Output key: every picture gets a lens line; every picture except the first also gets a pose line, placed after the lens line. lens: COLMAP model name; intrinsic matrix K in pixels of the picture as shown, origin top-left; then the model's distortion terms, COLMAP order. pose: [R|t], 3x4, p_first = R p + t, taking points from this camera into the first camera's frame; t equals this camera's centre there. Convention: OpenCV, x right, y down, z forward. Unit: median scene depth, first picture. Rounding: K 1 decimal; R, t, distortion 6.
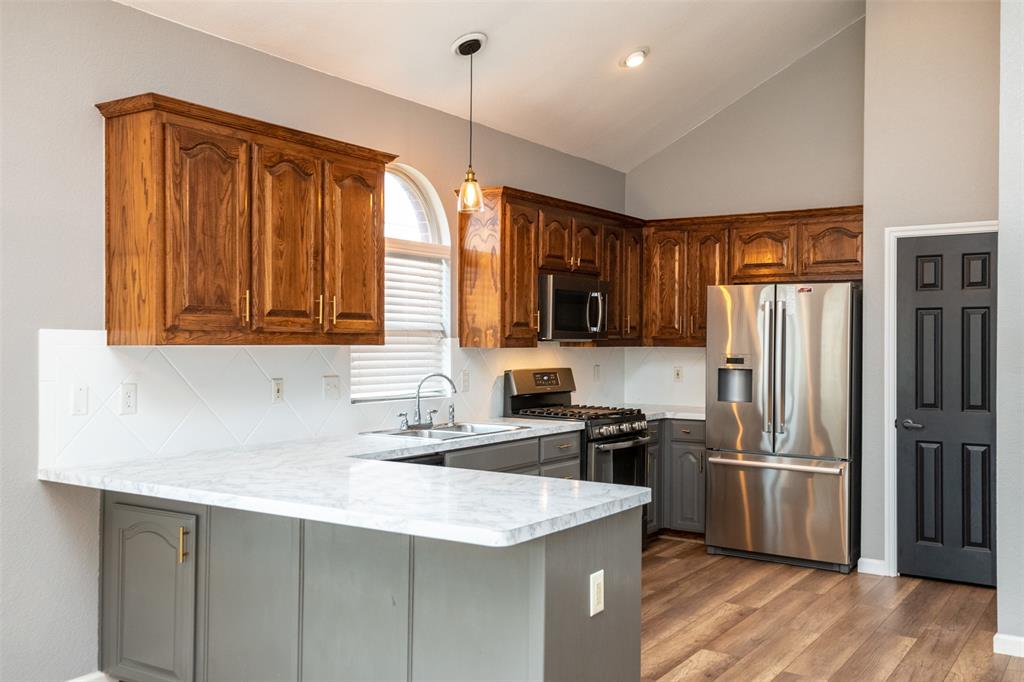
lens RADIAL K [[932.6, 0, 512.0], [0, 932.6, 341.0], [0, 0, 1]] dist [0.018419, 0.002923]
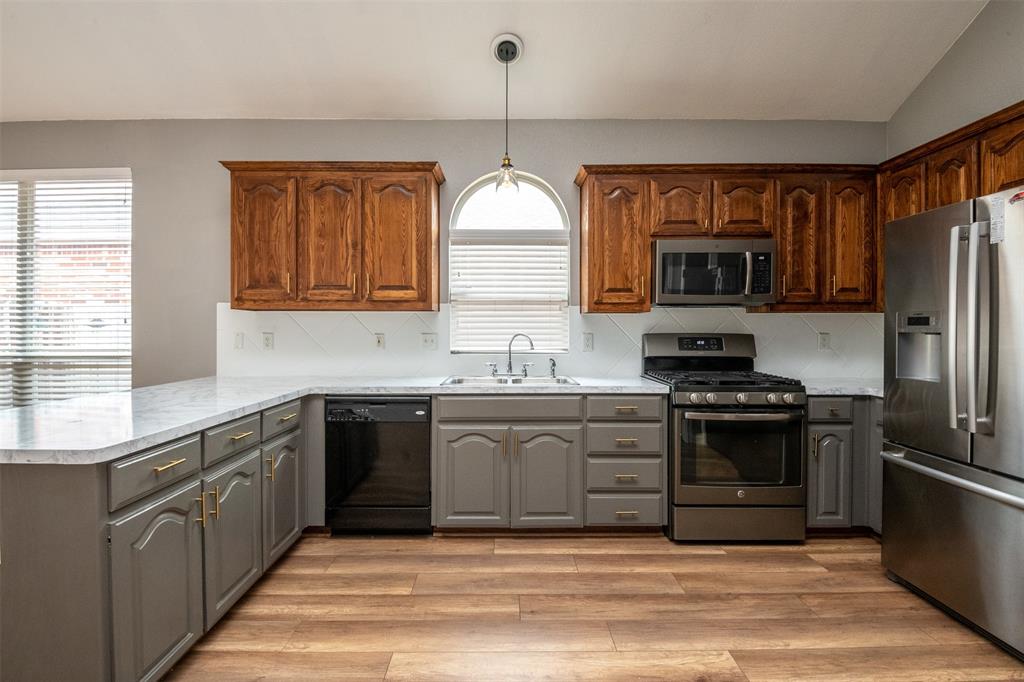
lens RADIAL K [[462.2, 0, 512.8], [0, 462.2, 336.3], [0, 0, 1]] dist [0.015584, -0.021658]
pose [[0.561189, 0.003872, -0.827678, 0.391560], [0.002853, 0.999974, 0.006613, 0.032390], [0.827683, -0.006072, 0.561164, 0.611092]]
